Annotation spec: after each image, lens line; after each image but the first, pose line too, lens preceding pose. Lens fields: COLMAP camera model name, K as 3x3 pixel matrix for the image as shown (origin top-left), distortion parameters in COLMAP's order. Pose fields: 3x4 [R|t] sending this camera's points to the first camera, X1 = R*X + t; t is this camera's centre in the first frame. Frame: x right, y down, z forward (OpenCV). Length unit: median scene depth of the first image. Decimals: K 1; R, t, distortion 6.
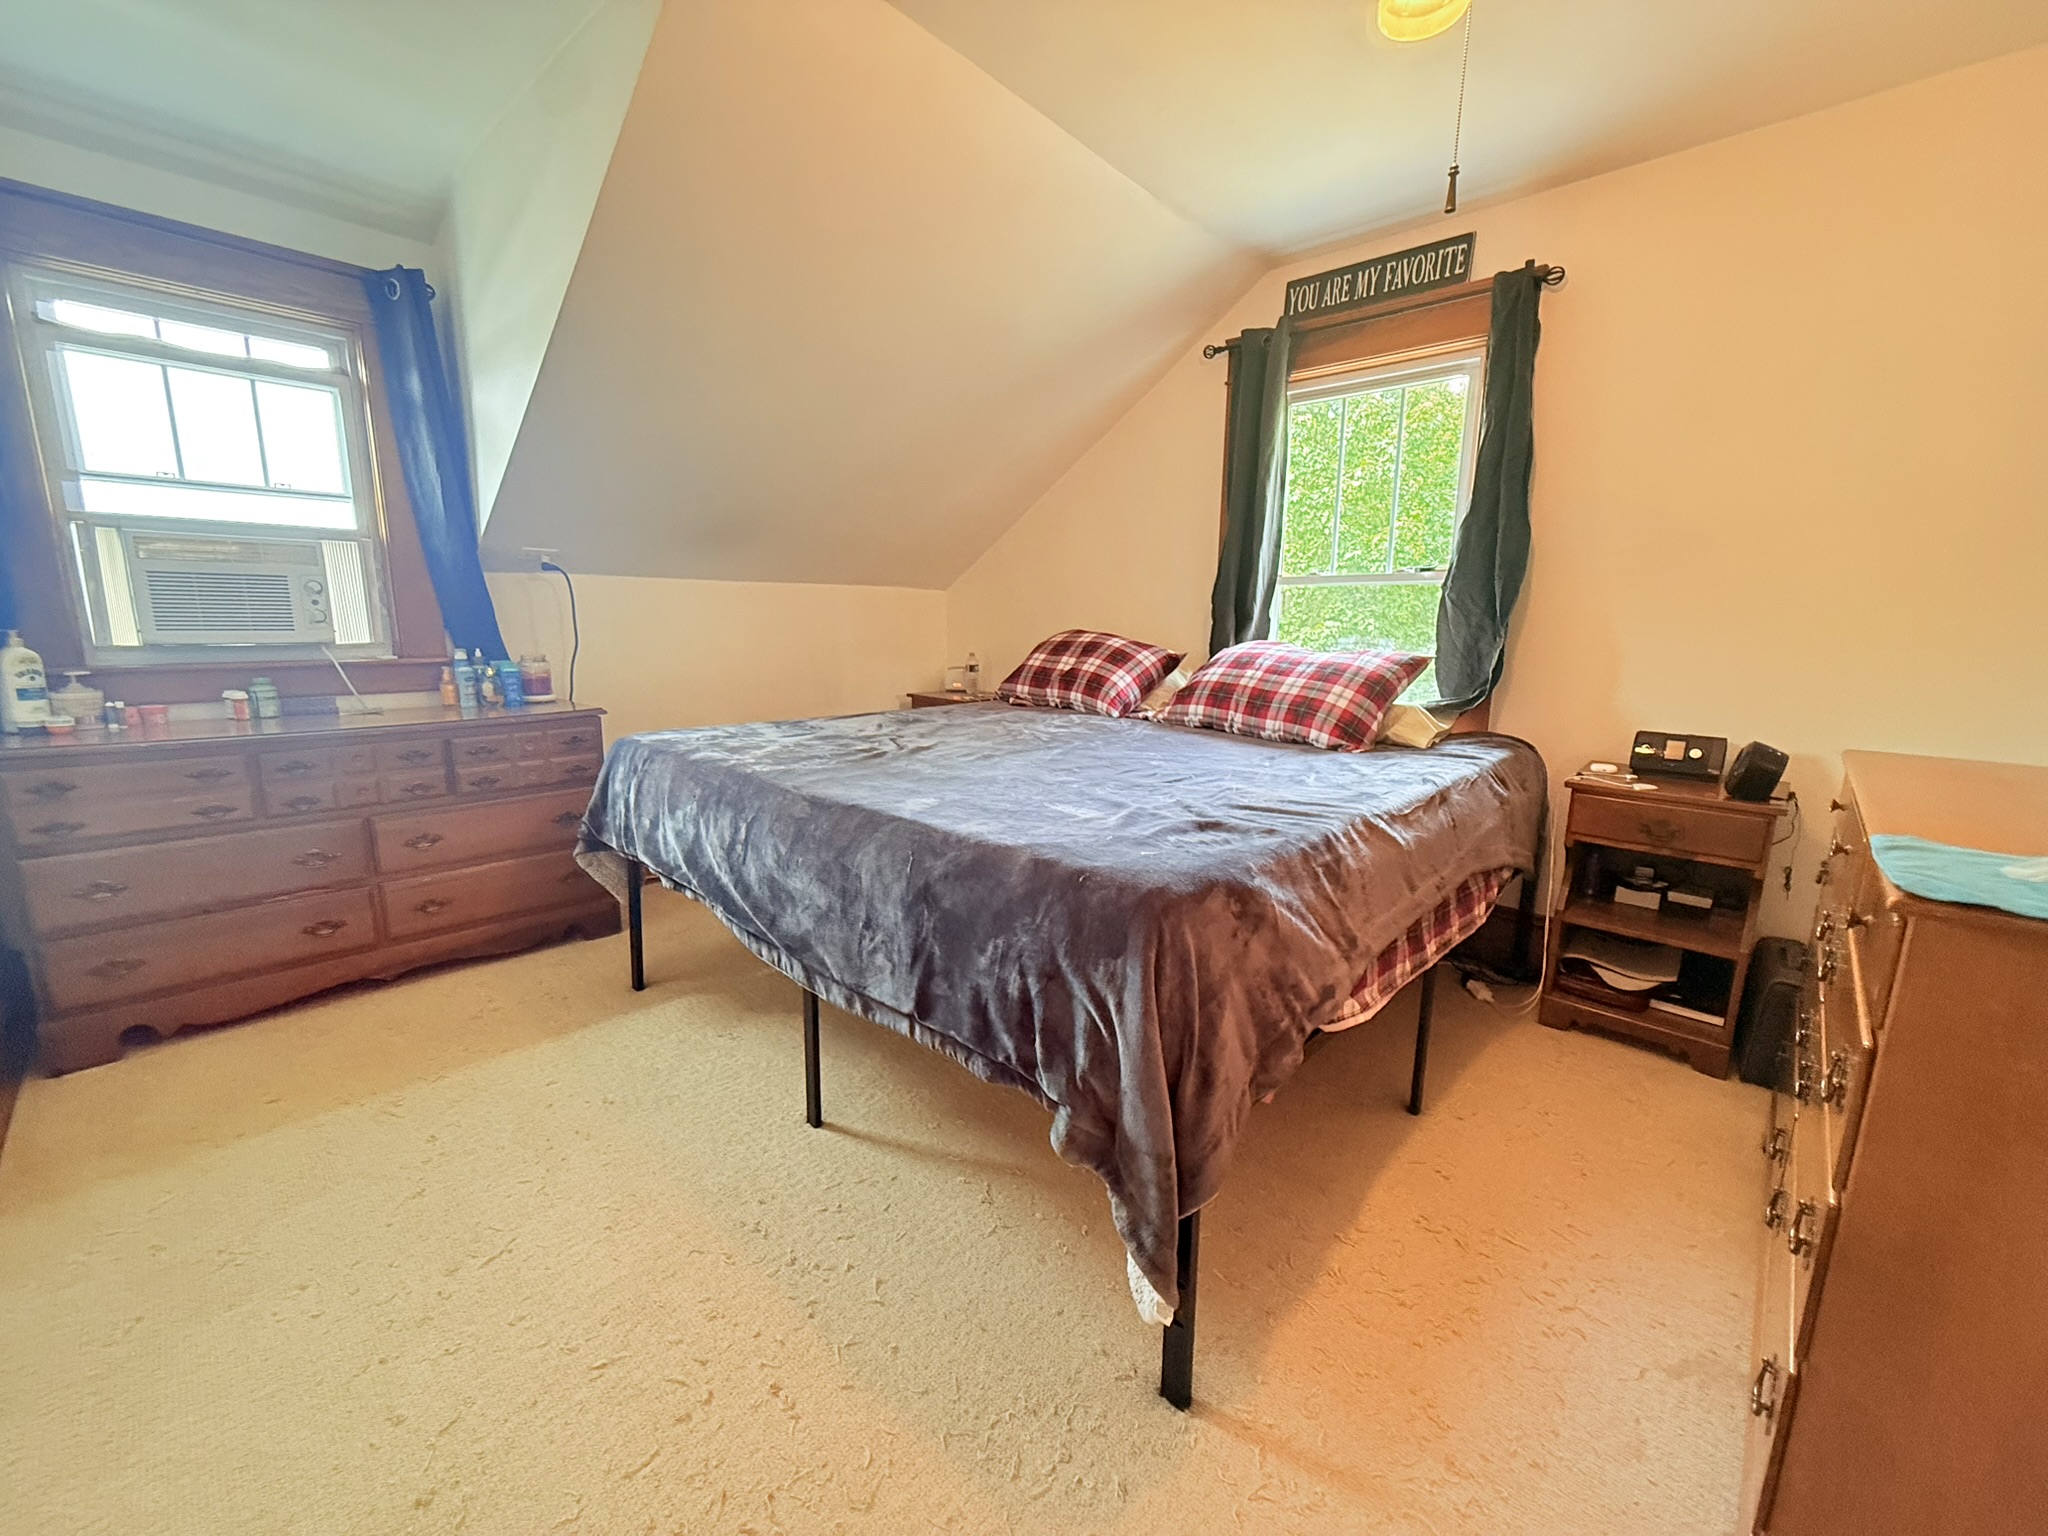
lens RADIAL K [[815.4, 0, 1010.2], [0, 815.4, 771.3], [0, 0, 1]] dist [0.000561, -0.000210]
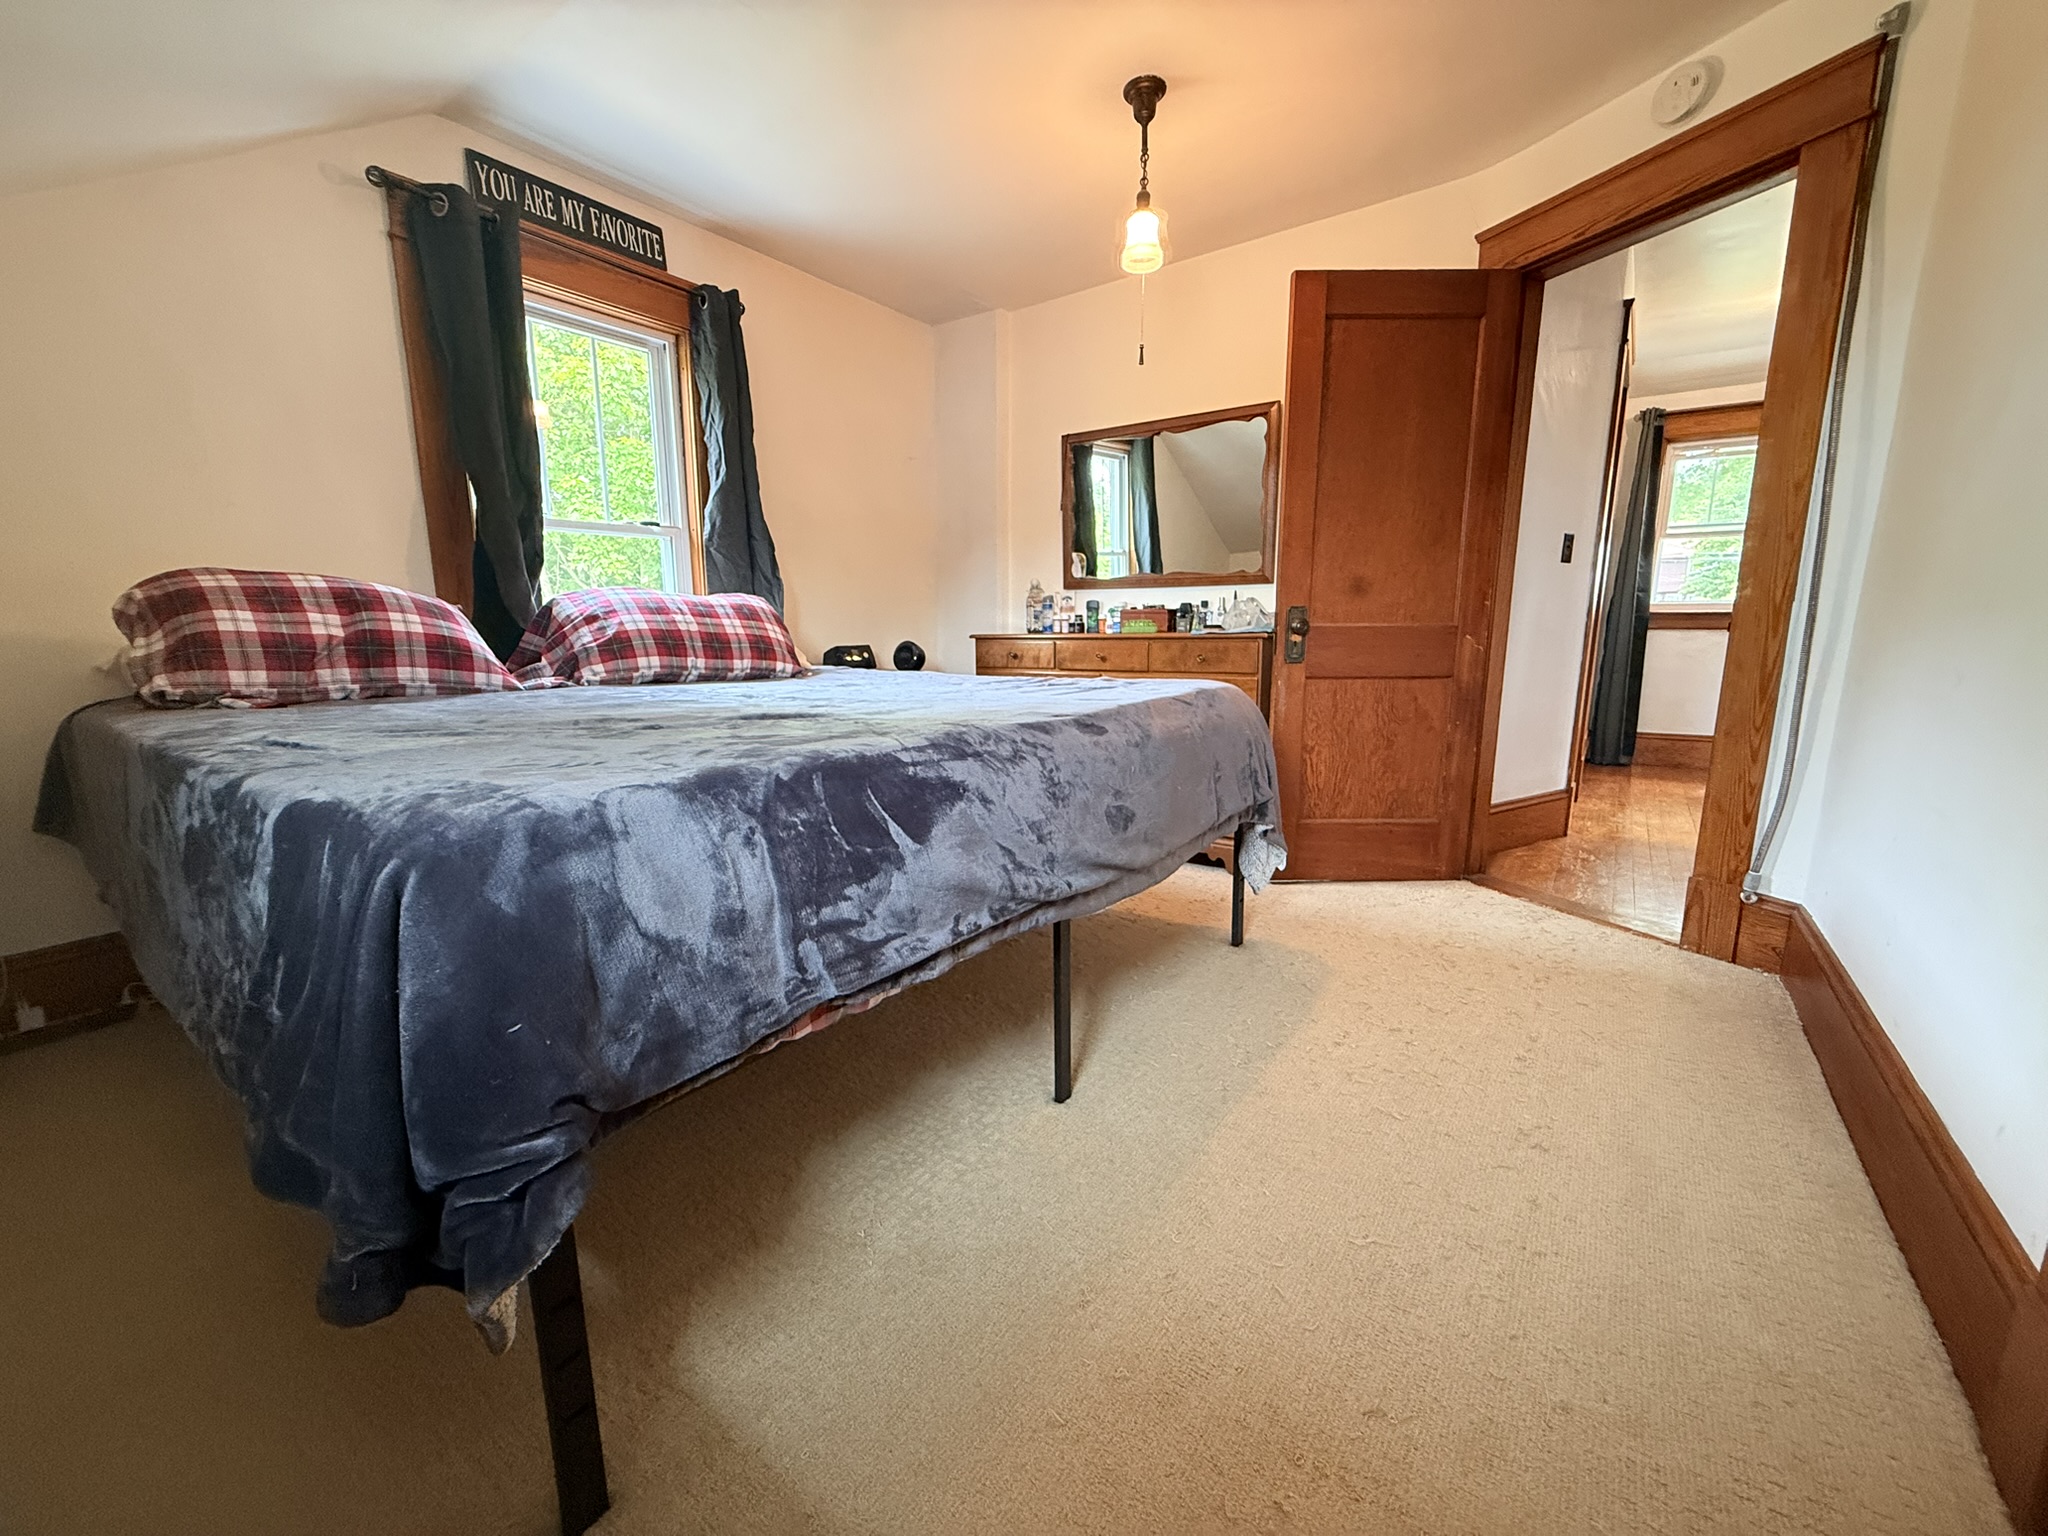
lens RADIAL K [[815.4, 0, 1018.4], [0, 815.4, 768.5], [0, 0, 1]] dist [0.000561, -0.000210]
pose [[-0.136907, -0.188282, 0.972526, -0.696528], [0.191303, 0.958263, 0.212451, -0.075912], [-0.971936, 0.215133, -0.095174, 0.721927]]
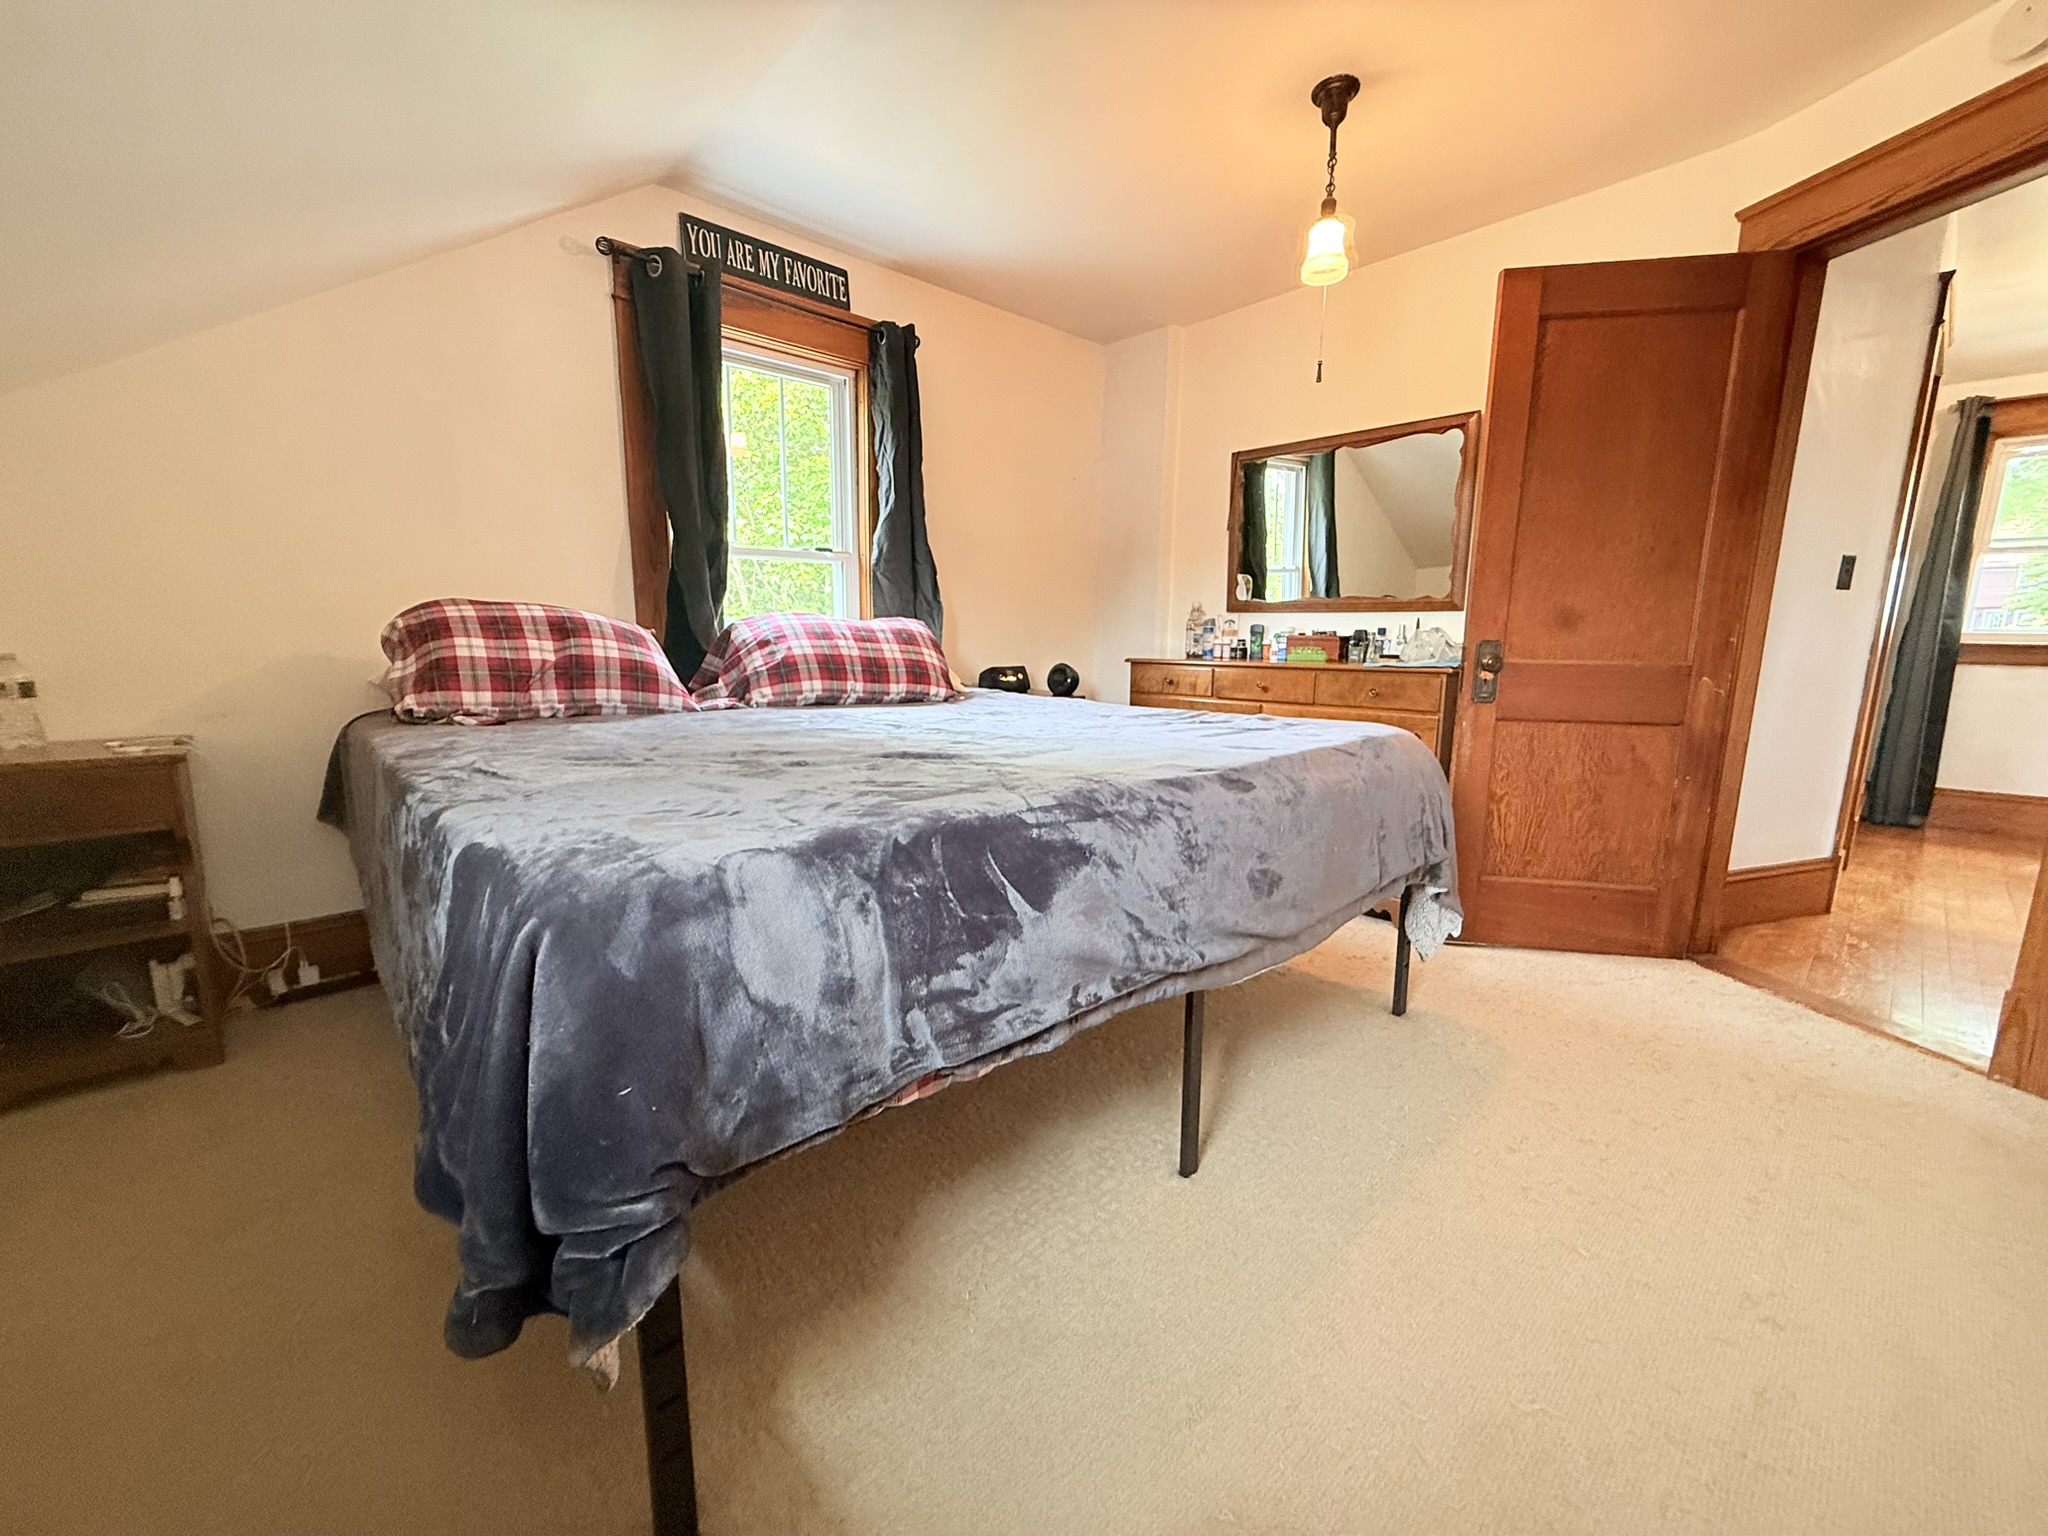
lens RADIAL K [[815.4, 0, 1018.7], [0, 815.4, 768.0], [0, 0, 1]] dist [0.000561, -0.000210]
pose [[0.062526, -0.181341, 0.981431, -0.673761], [0.181434, 0.969035, 0.167492, -0.097023], [-0.981413, 0.167592, 0.093491, 0.700572]]
